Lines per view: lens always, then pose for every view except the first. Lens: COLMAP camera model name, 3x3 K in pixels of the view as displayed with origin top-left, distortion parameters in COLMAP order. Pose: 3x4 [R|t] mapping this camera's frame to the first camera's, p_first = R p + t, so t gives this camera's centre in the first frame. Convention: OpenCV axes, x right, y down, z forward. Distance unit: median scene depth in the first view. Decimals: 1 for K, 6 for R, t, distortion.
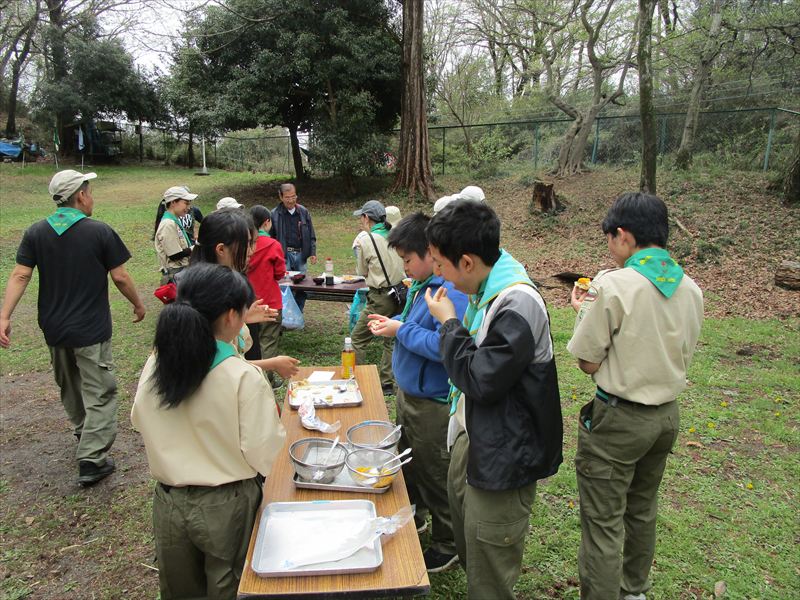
lens RADIAL K [[604.0, 0, 400.0], [0, 604.0, 300.0], [0, 0, 1]] dist [-0.044004, 0.010071]
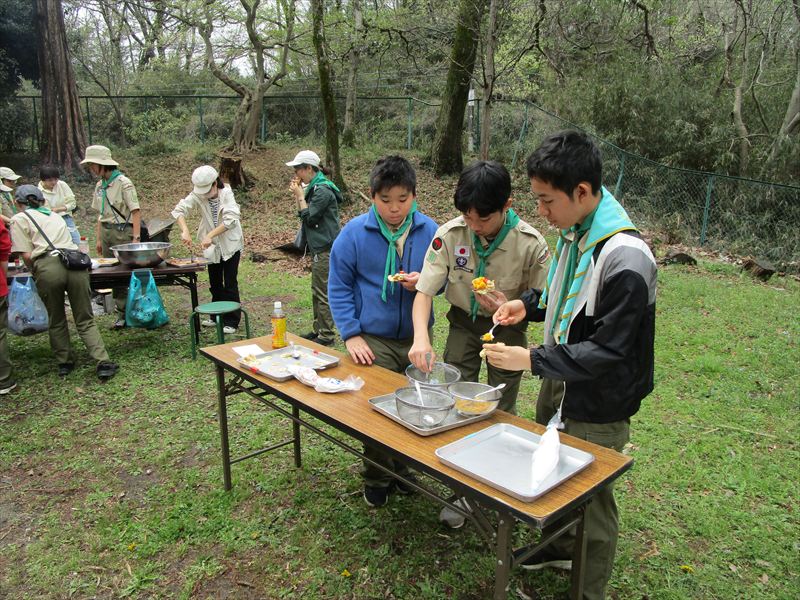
lens RADIAL K [[604.0, 0, 400.0], [0, 604.0, 300.0], [0, 0, 1]] dist [-0.044004, 0.010071]
pose [[0.779518, -0.123831, 0.614017, -0.162129], [0.113751, 0.991950, 0.055638, 0.010105], [-0.615964, 0.026474, 0.787329, 0.060175]]
